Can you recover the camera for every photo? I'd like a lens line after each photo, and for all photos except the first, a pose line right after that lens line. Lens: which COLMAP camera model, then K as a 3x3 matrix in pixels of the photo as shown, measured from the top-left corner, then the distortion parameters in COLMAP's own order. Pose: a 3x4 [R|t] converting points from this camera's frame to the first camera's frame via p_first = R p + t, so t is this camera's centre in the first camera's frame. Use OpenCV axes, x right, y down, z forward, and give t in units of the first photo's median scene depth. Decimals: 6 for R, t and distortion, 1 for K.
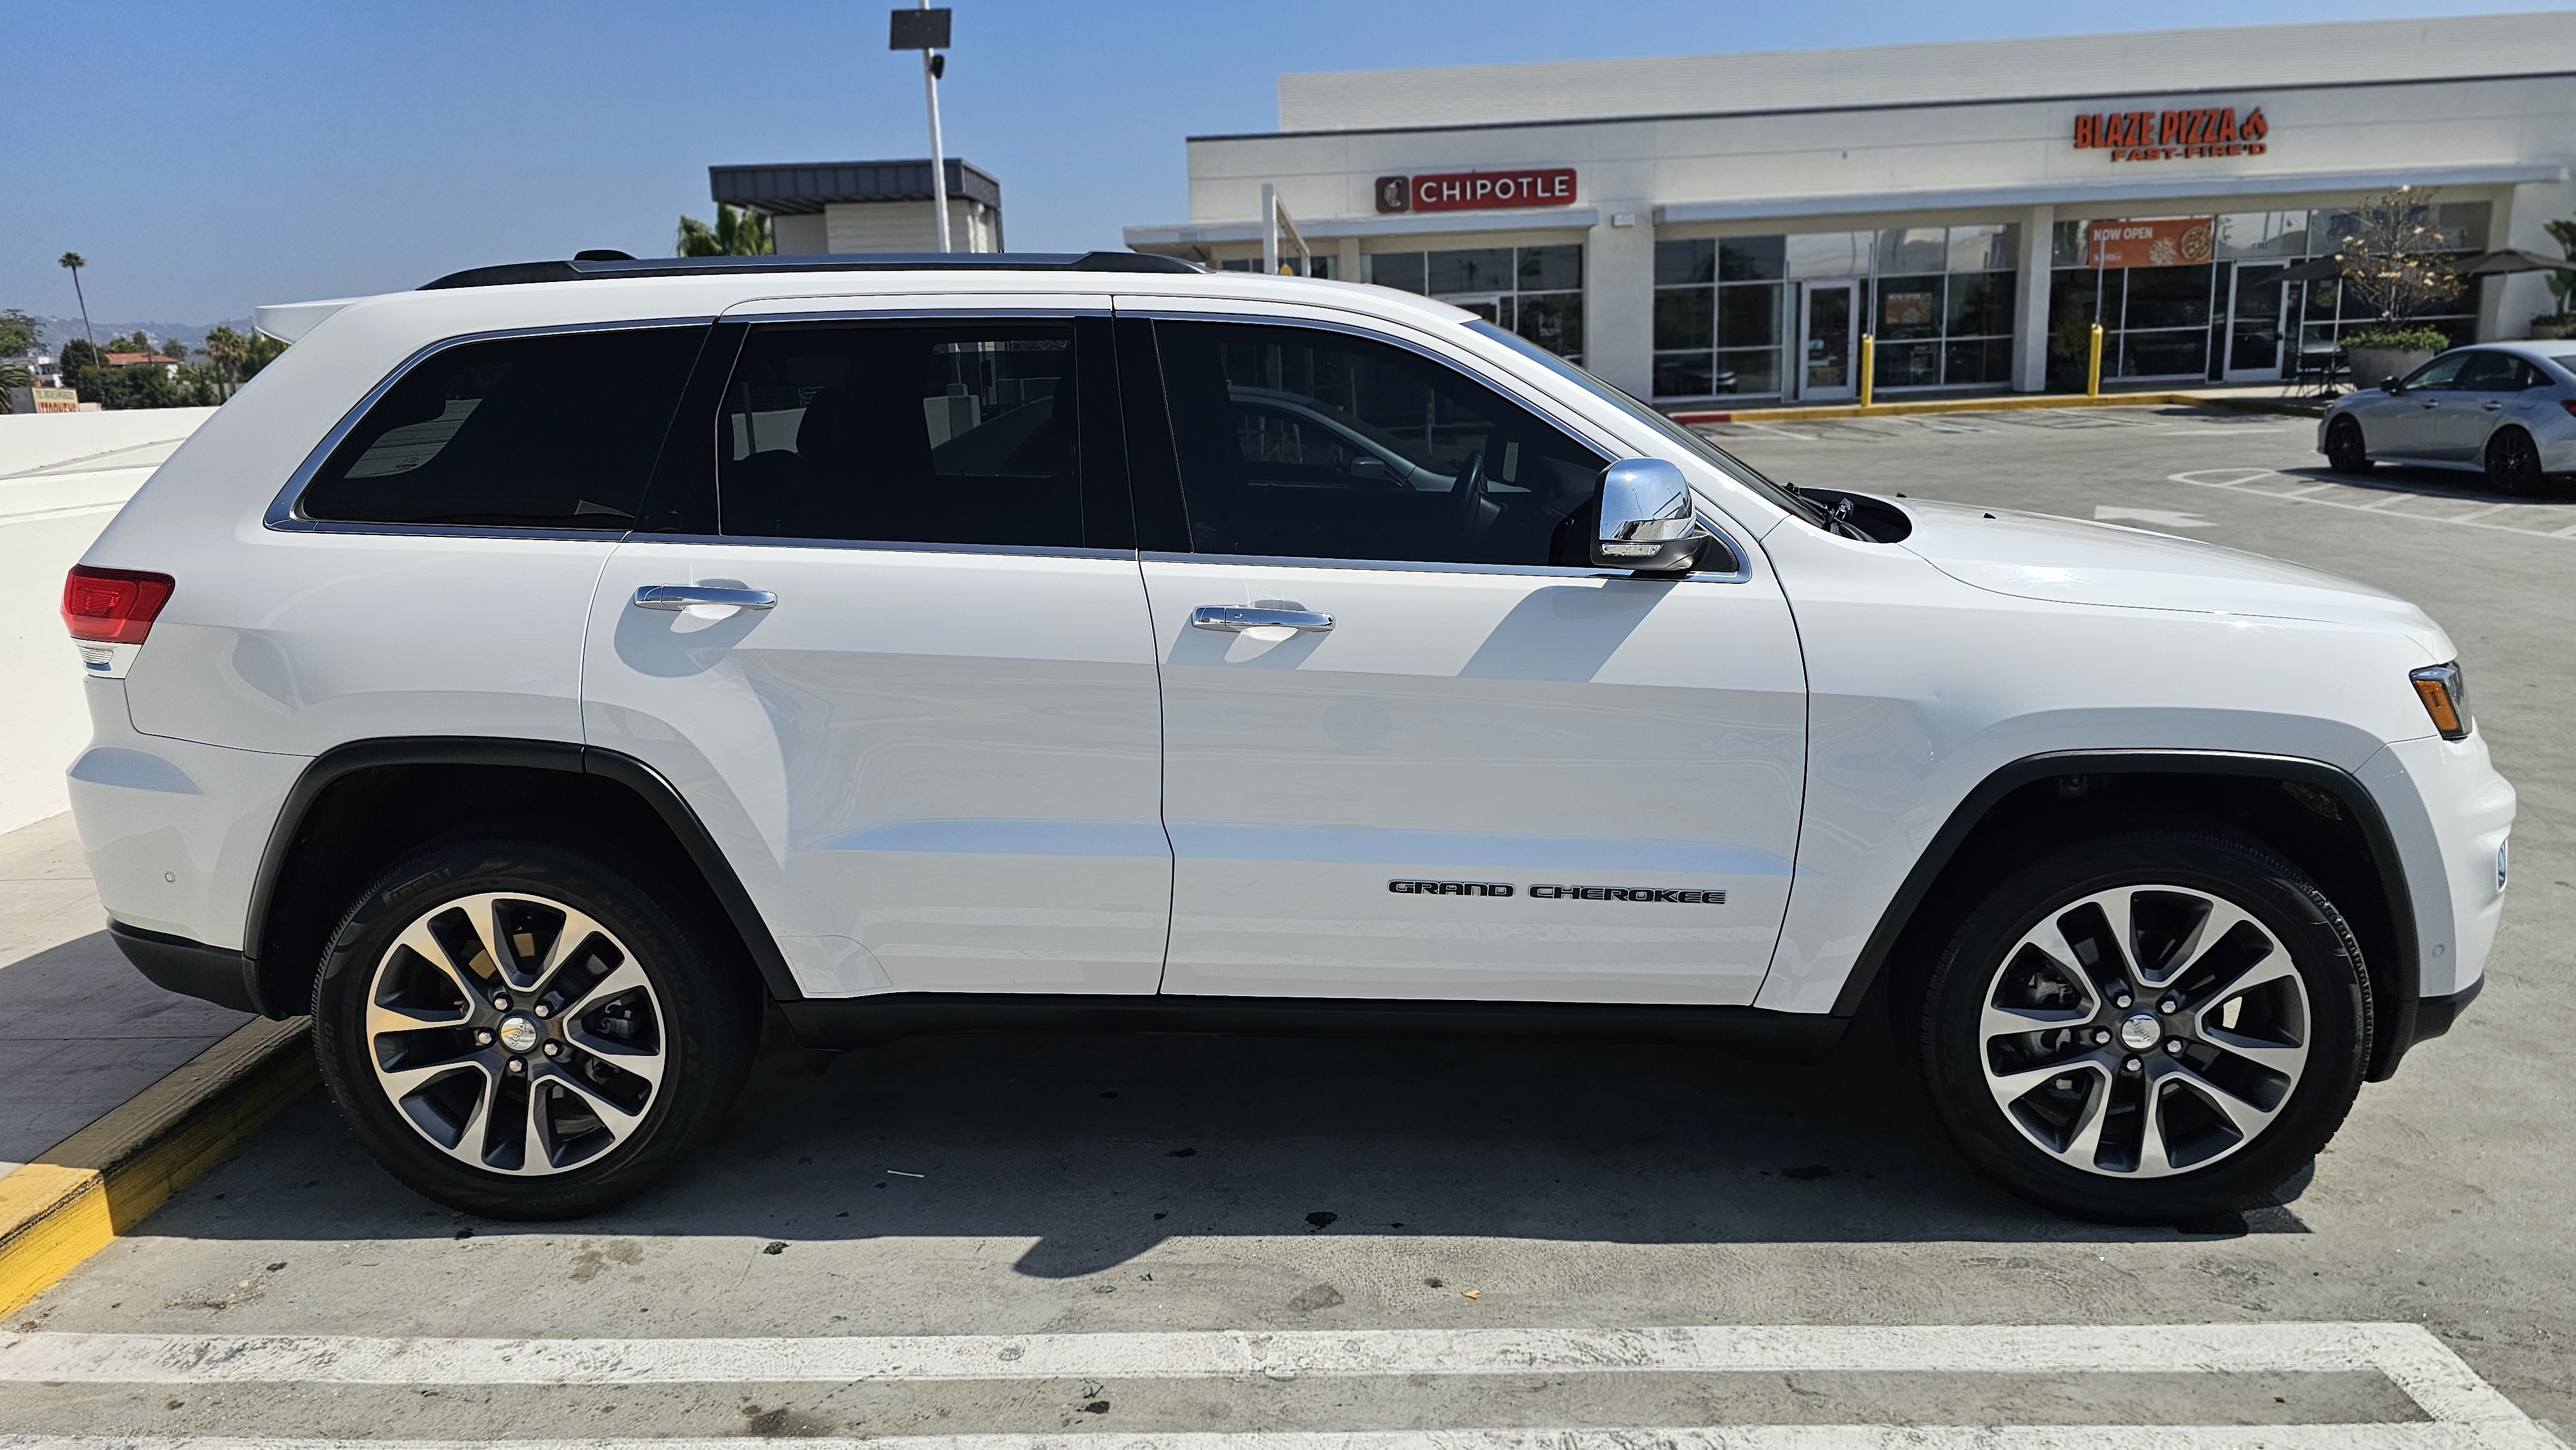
lens RADIAL K [[1711.6, 0, 1288.1], [0, 1711.6, 719.4], [0, 0, 1]] dist [0.037194, -0.018772]
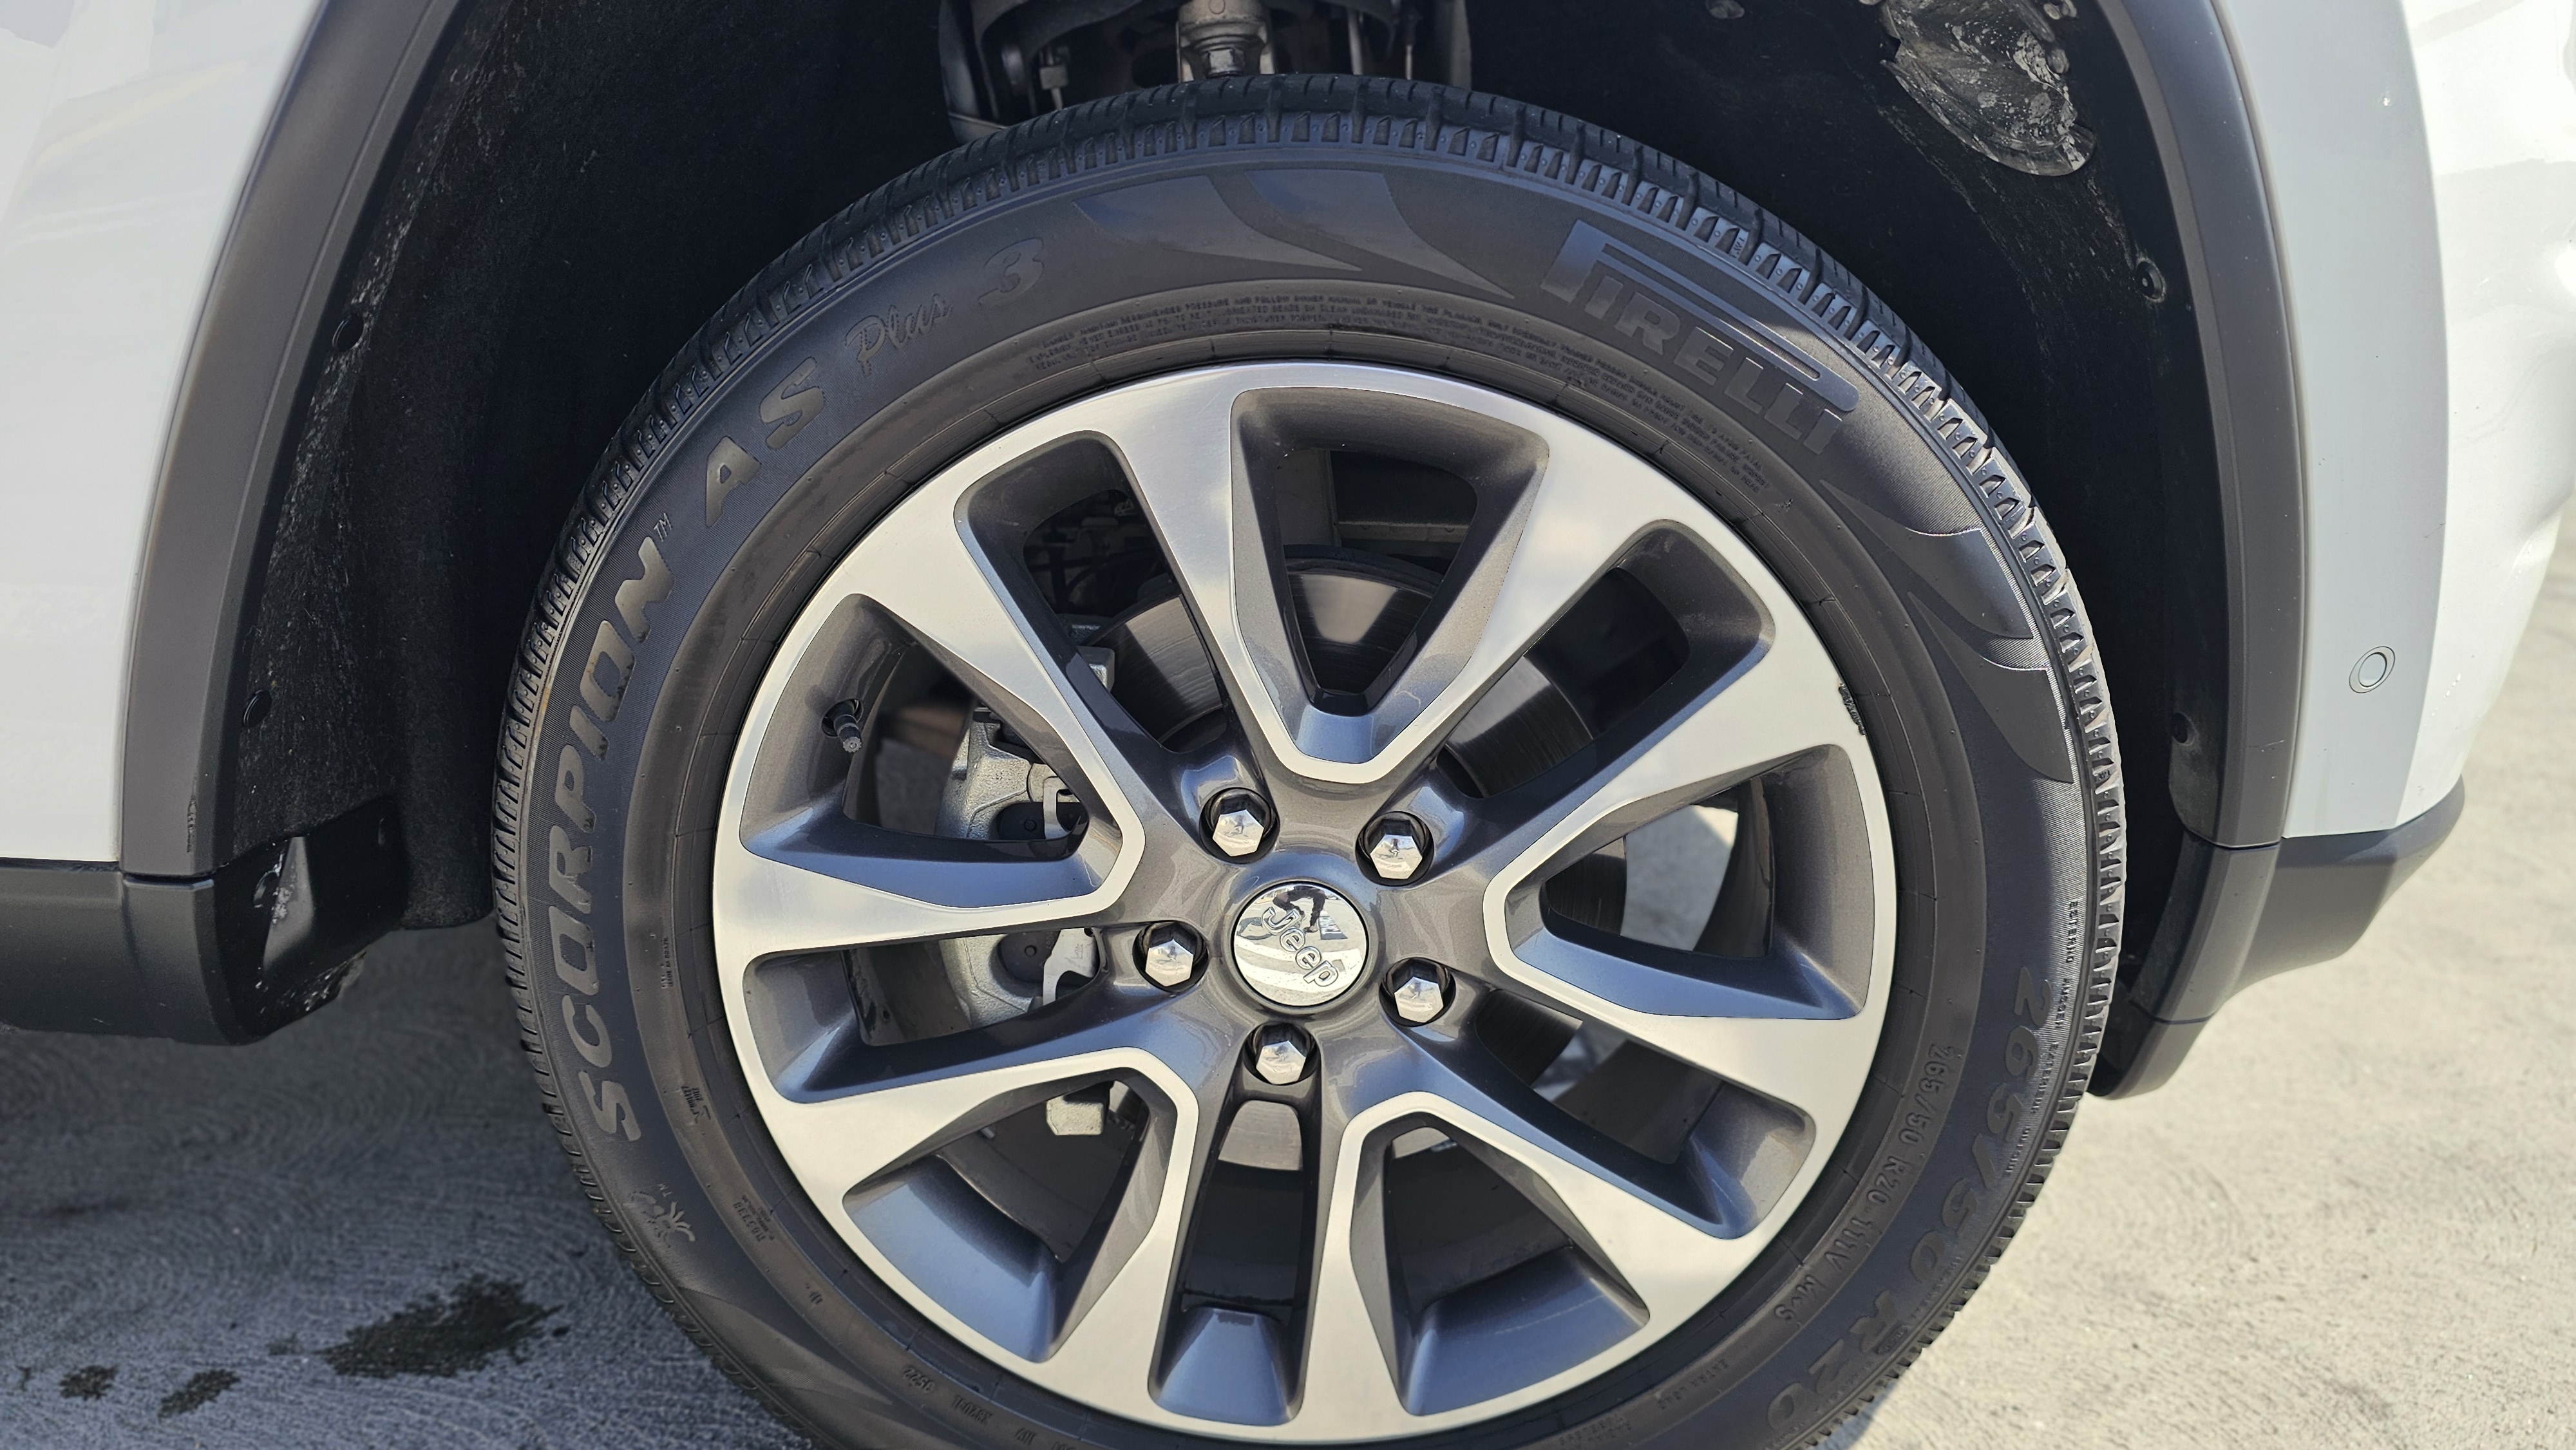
lens RADIAL K [[1711.6, 0, 1294.9], [0, 1711.6, 727.3], [0, 0, 1]] dist [0.037194, -0.018772]
pose [[0.995106, 0.026943, 0.095066, 0.465912], [-0.037583, 0.993000, 0.111972, 0.117204], [-0.091384, -0.114997, 0.989154, 0.739448]]
